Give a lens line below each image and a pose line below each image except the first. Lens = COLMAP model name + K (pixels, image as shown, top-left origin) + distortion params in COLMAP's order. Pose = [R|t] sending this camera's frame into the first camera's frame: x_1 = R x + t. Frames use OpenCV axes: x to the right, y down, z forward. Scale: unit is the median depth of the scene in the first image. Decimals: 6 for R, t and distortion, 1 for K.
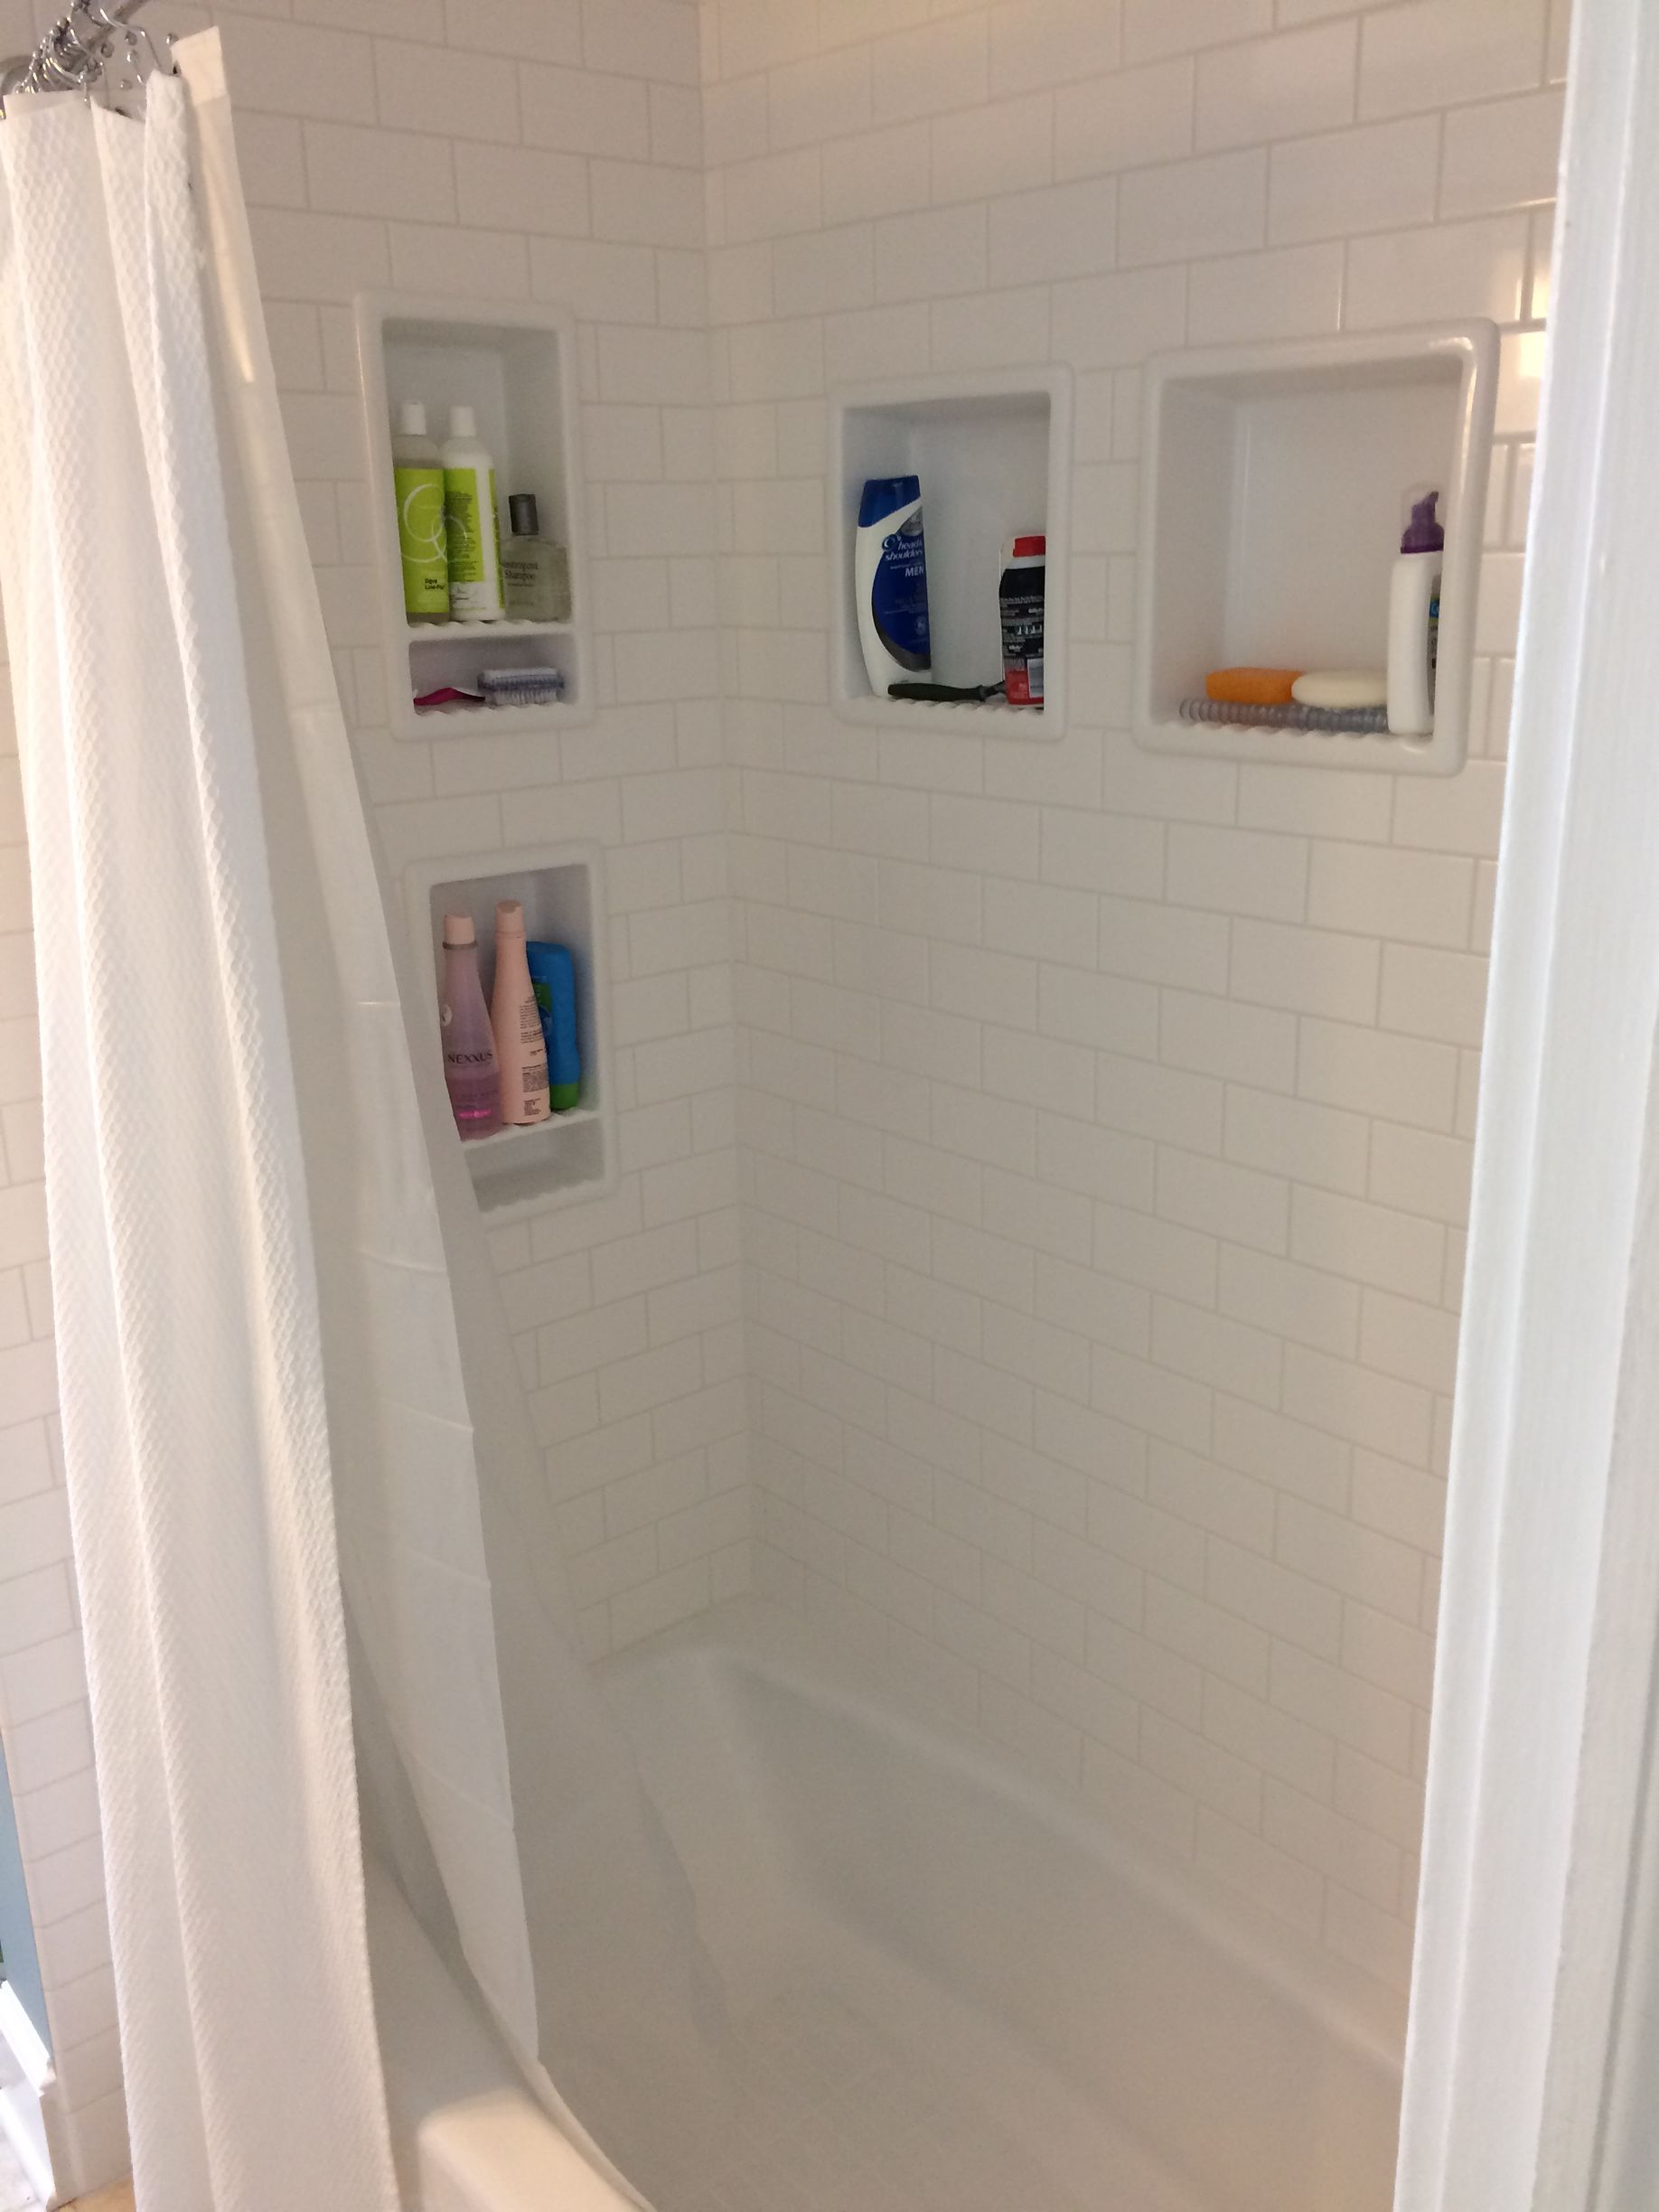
lens RADIAL K [[1872.2, 0, 829.5], [0, 1872.2, 1106.0], [0, 0, 1]] dist [0.004967, 0.003975]
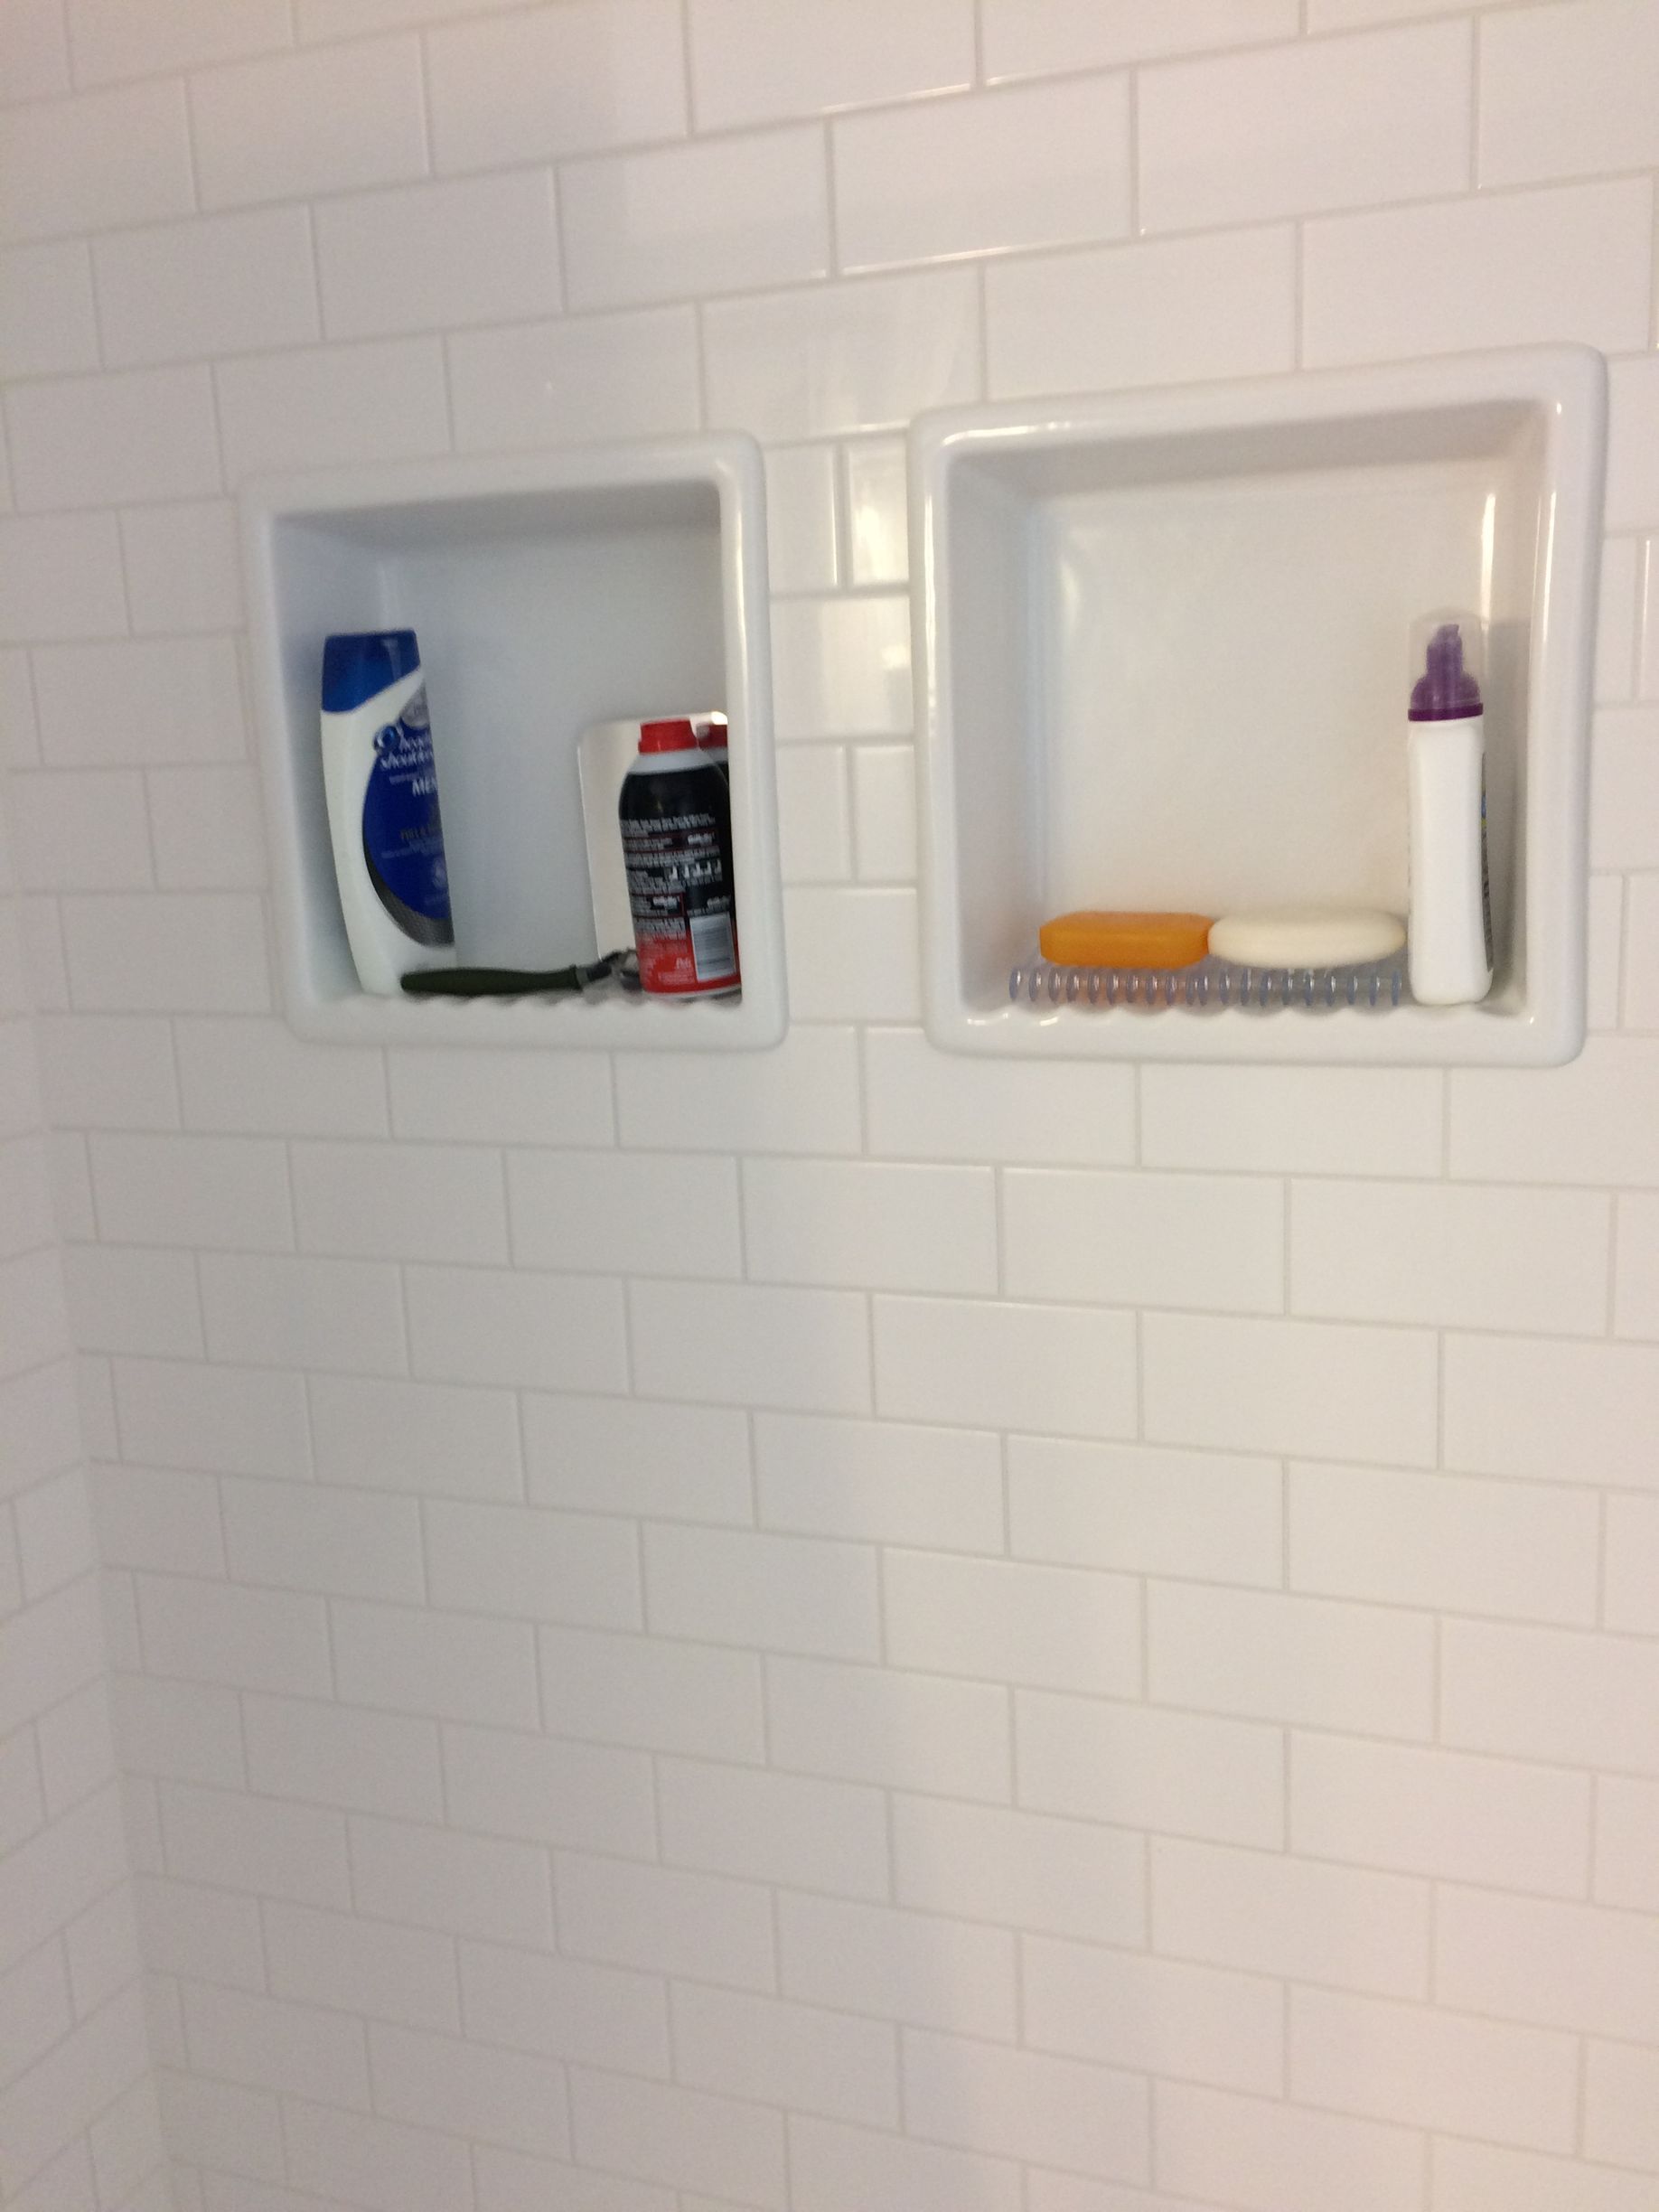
lens RADIAL K [[2161.7, 0, 829.7], [0, 2161.7, 1194.7], [0, 0, 1]] dist [0.010325, -0.001257]
pose [[0.895226, -0.099510, 0.434360, -0.162139], [0.147618, 0.985935, -0.078369, -0.090019], [-0.420452, 0.134277, 0.897324, 0.369465]]
